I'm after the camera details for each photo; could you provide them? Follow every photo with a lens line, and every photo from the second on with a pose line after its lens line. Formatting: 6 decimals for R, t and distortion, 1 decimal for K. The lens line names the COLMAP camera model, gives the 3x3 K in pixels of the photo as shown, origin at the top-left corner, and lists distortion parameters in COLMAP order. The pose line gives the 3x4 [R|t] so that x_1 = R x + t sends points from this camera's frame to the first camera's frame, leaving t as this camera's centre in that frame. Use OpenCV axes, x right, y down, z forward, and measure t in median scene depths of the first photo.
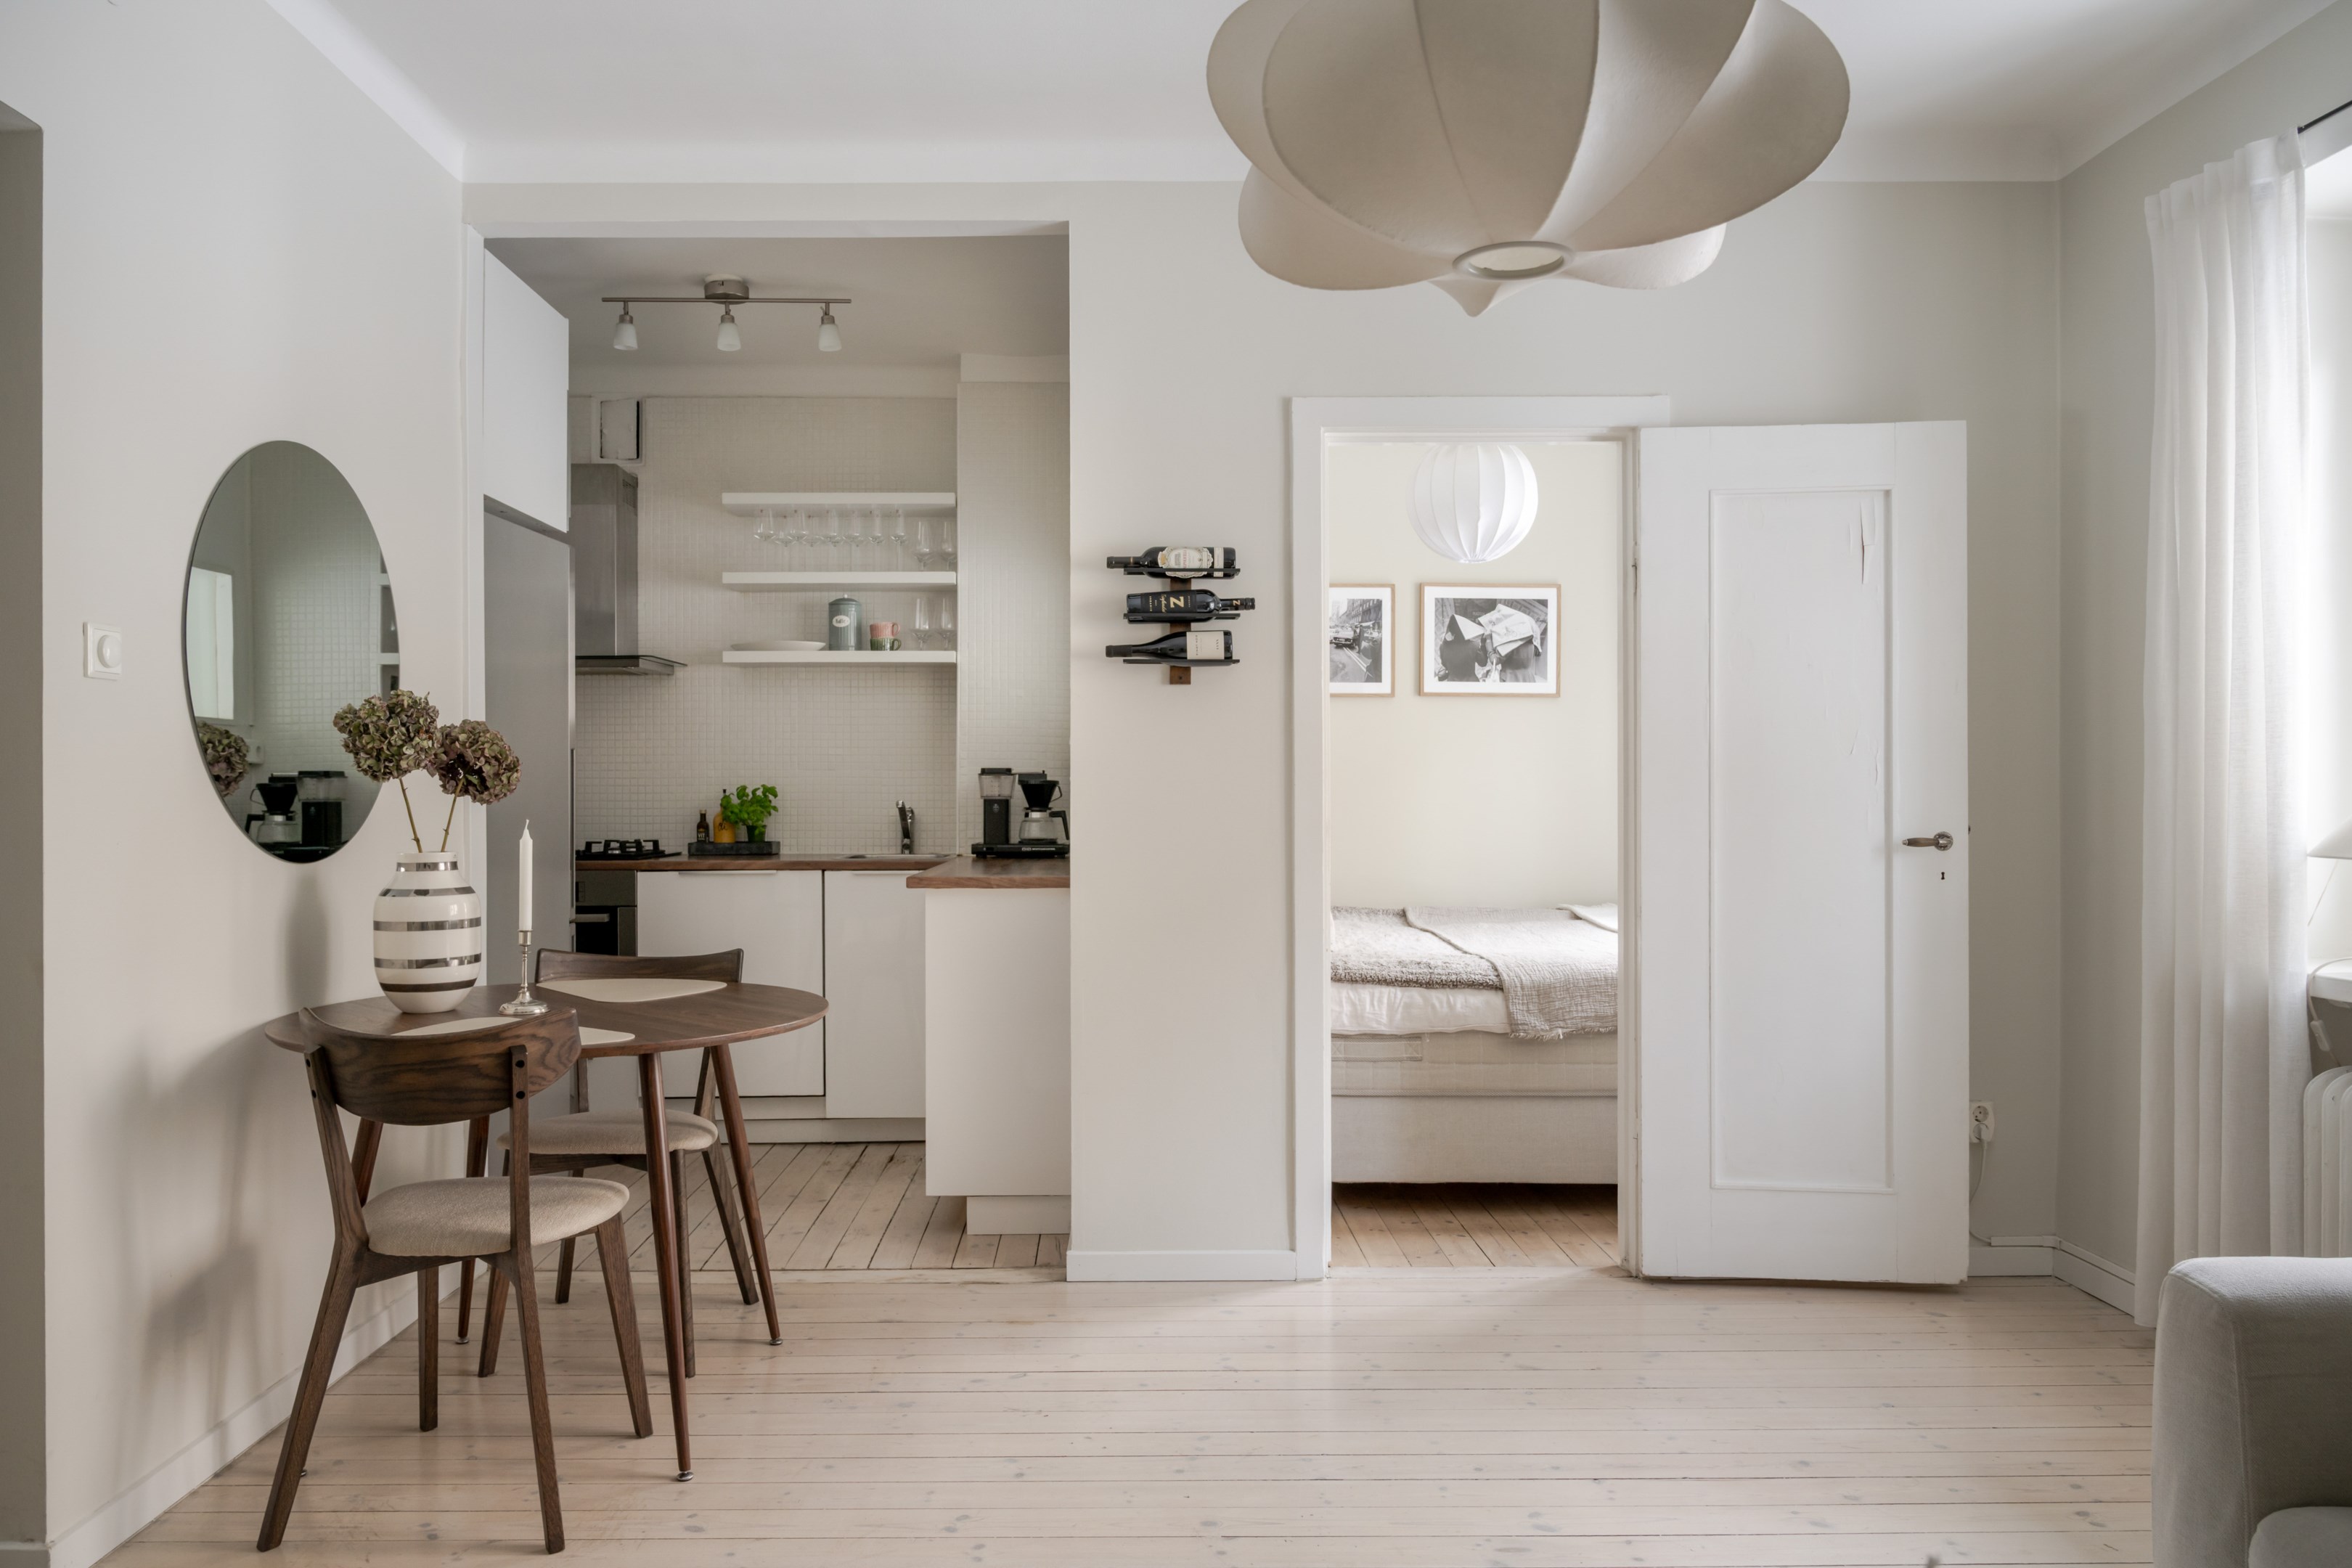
lens RADIAL K [[1619.1, 0, 1112.8], [0, 1619.1, 790.7], [0, 0, 1]] dist [-0.003783, -0.000119]
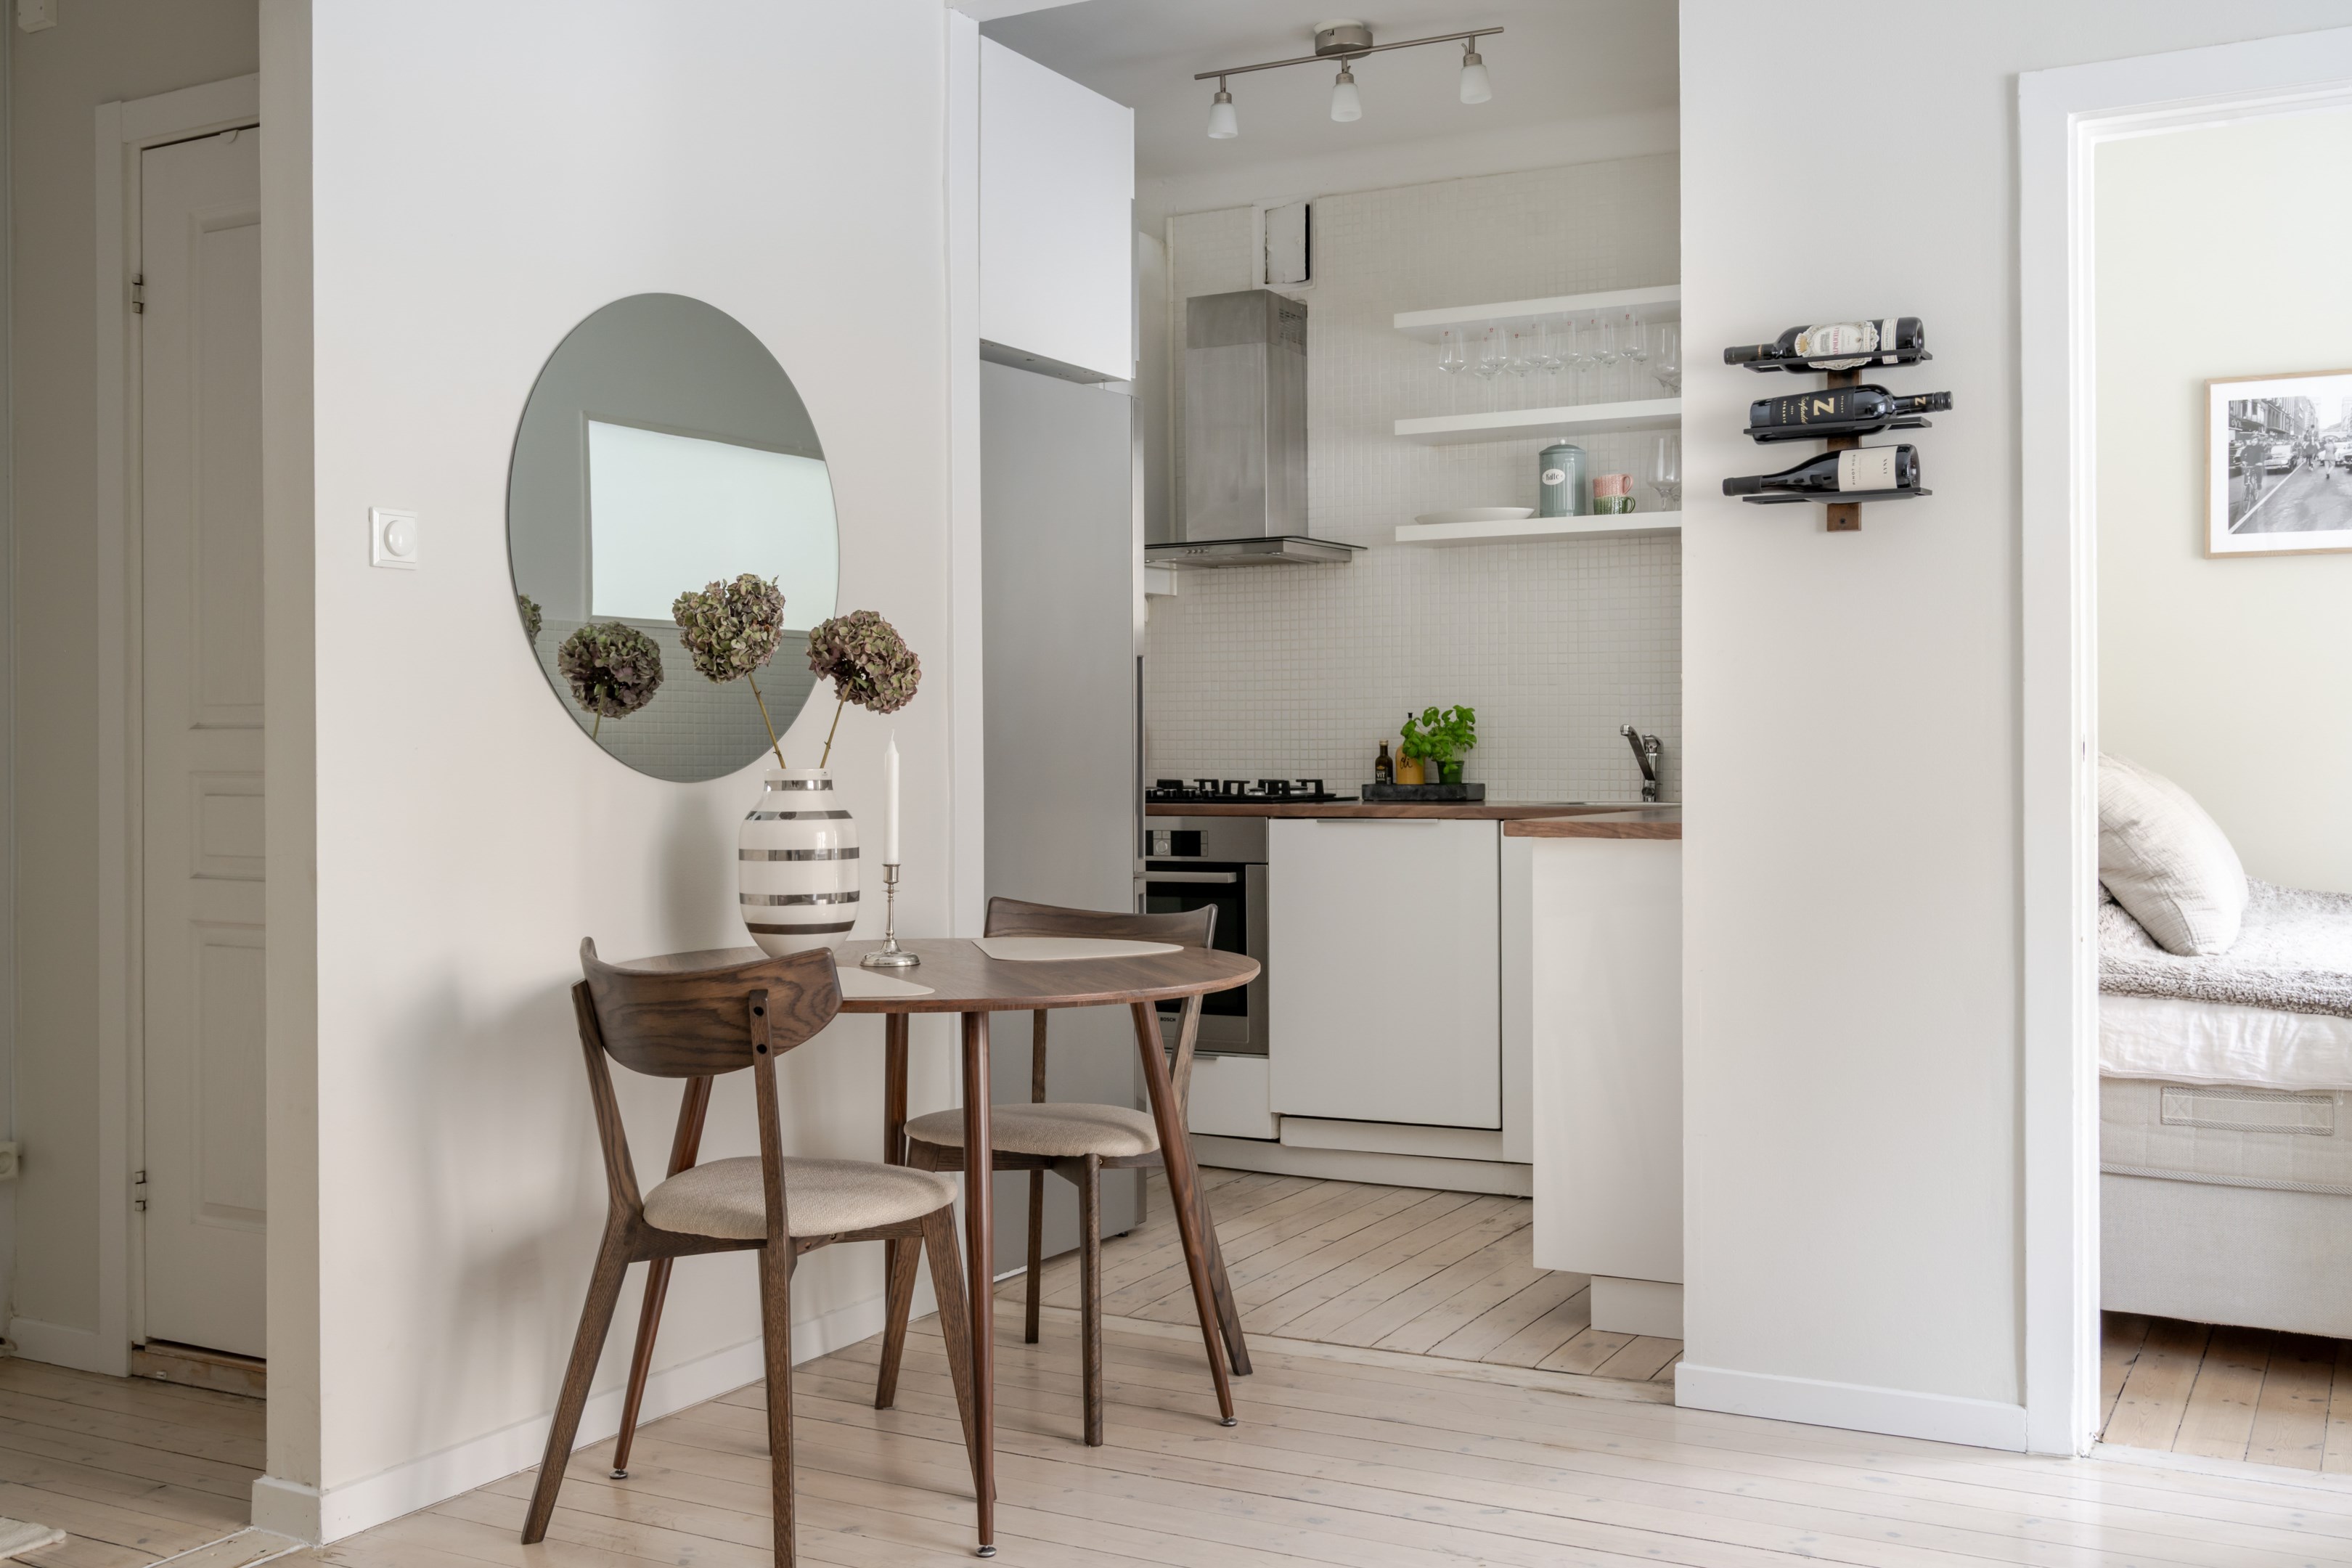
lens RADIAL K [[2258.3, 0, 1169.8], [0, 2258.3, 754.8], [0, 0, 1]] dist [-0.002790, -0.016857]
pose [[0.876688, -0.001379, -0.481058, 0.219214], [0.003373, 0.999989, 0.003282, 0.019827], [0.481048, -0.004500, 0.876683, 0.049884]]
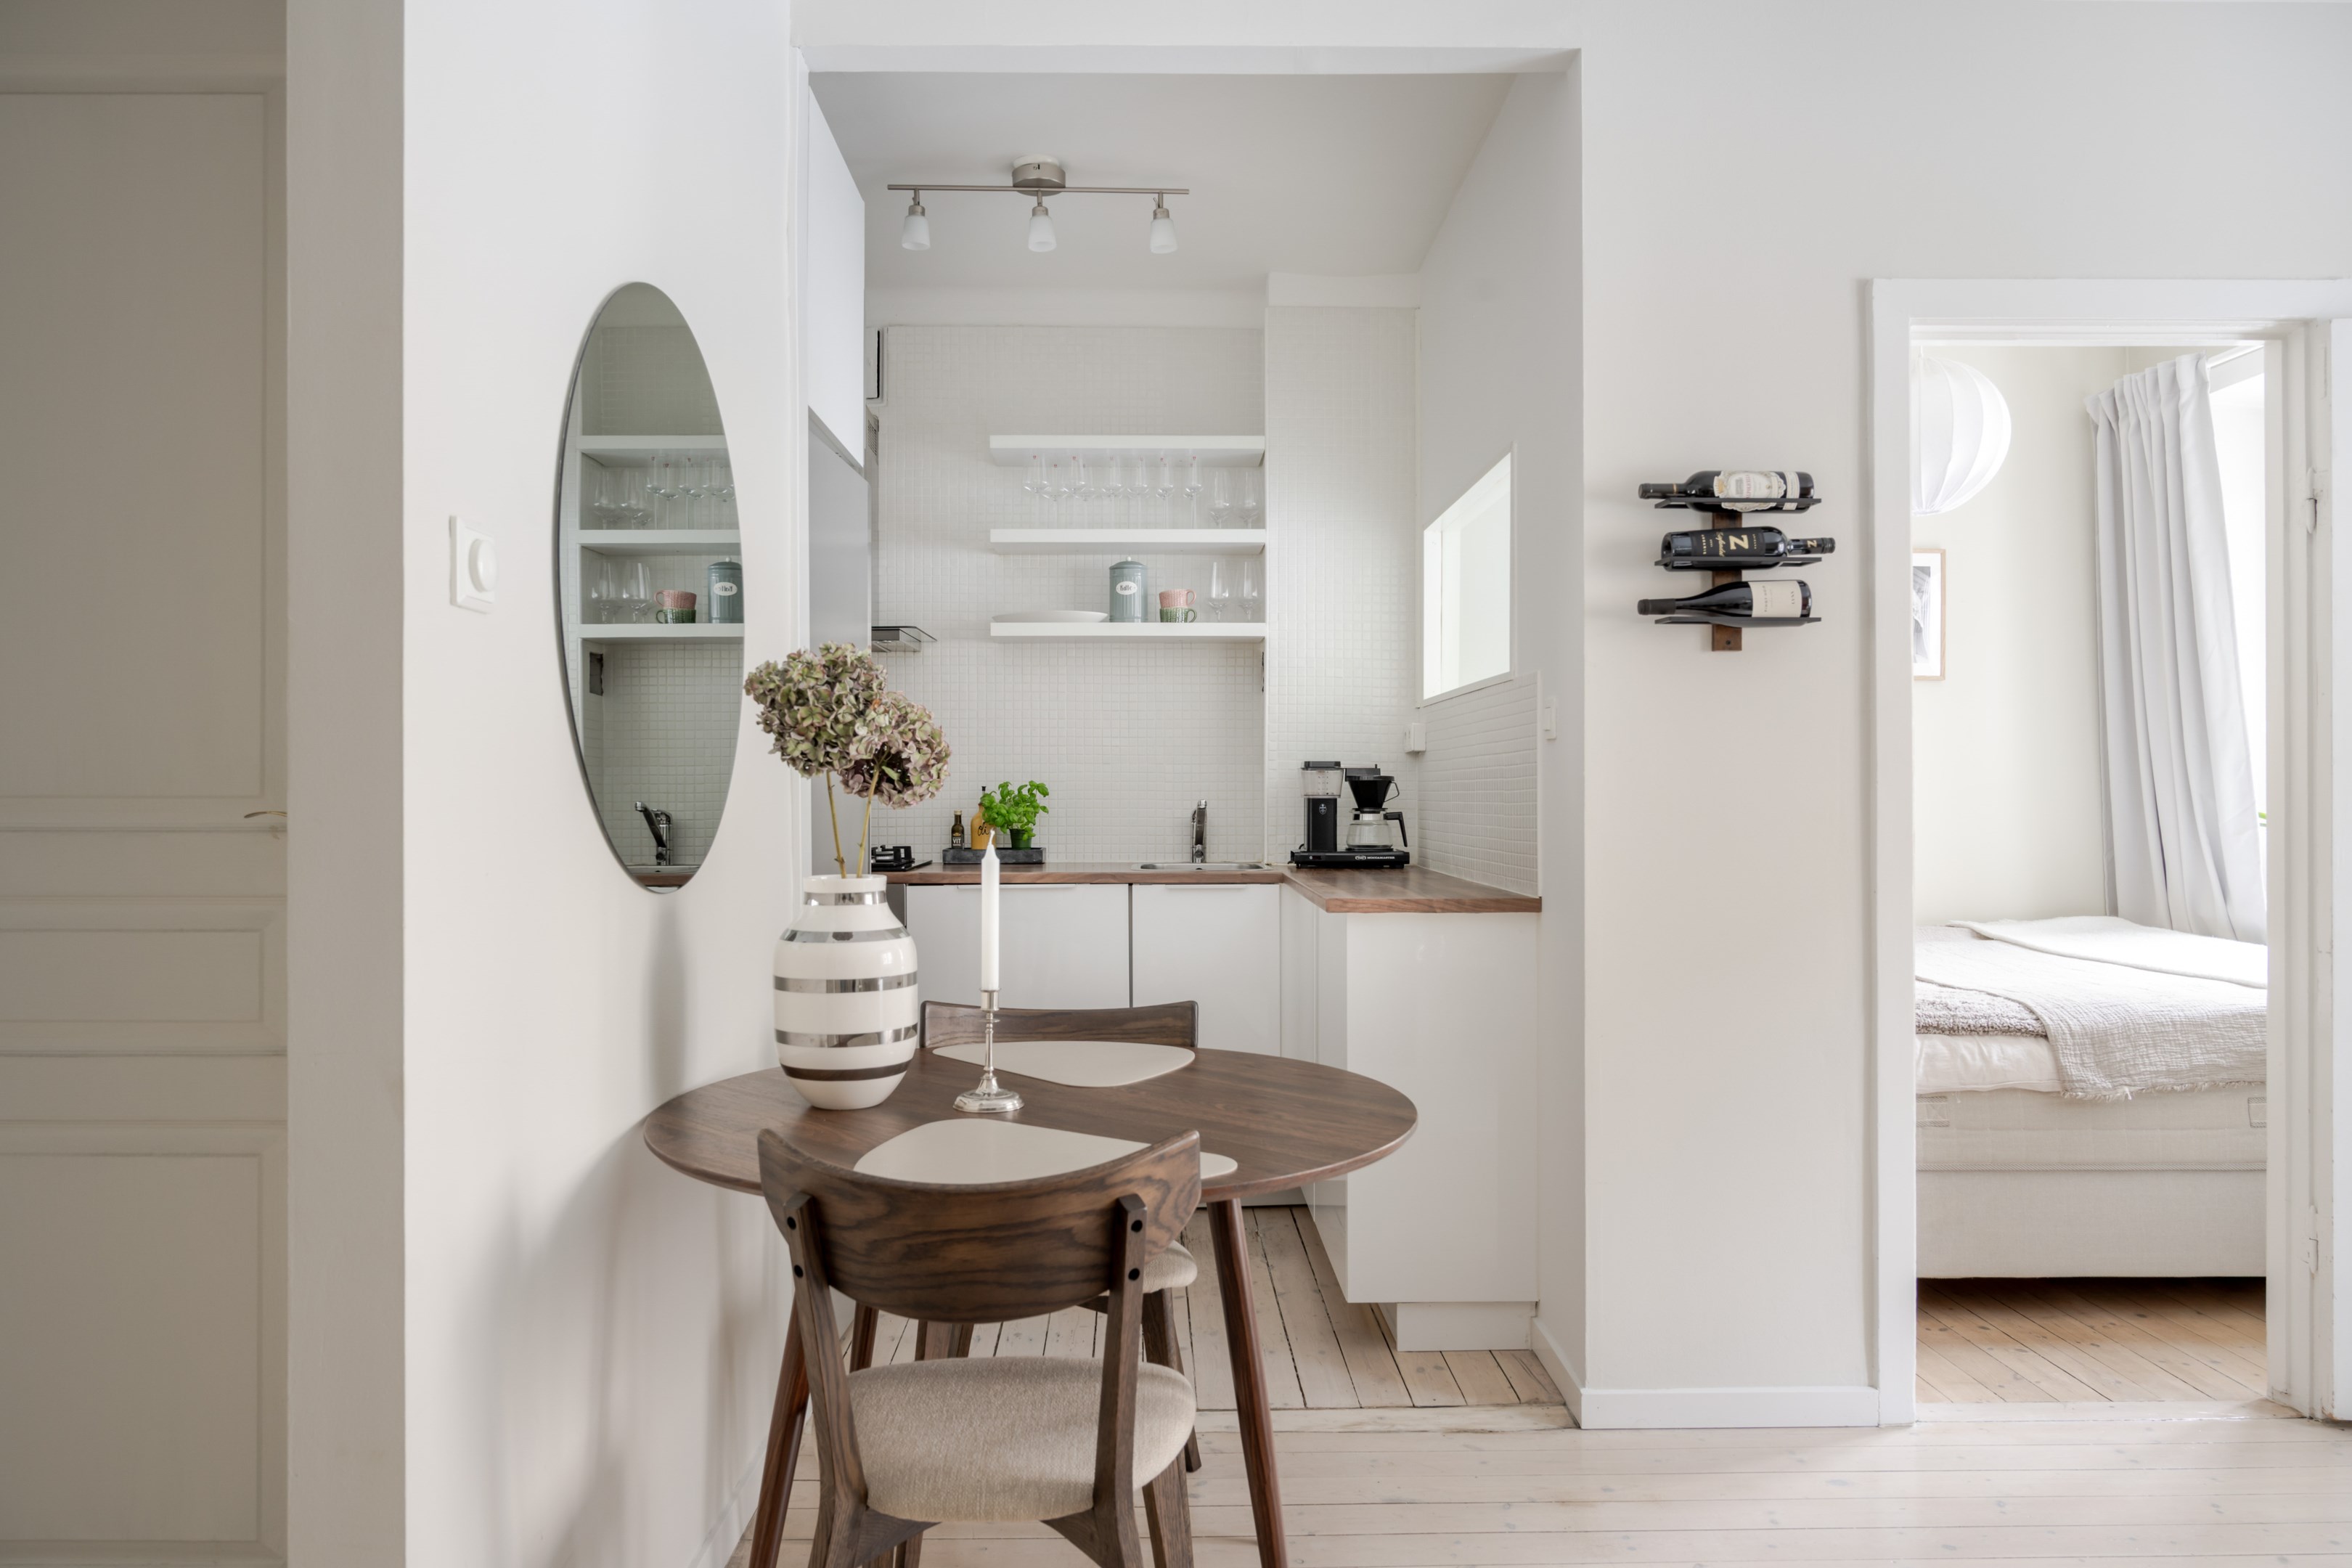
lens RADIAL K [[1590.3, 0, 1161.3], [0, 1590.3, 783.3], [0, 0, 1]] dist [-0.006878, -0.000205]
pose [[0.999918, 0.000747, 0.012809, -0.212281], [-0.000714, 0.999996, -0.002561, -0.000633], [-0.012811, 0.002551, 0.999915, 0.223357]]
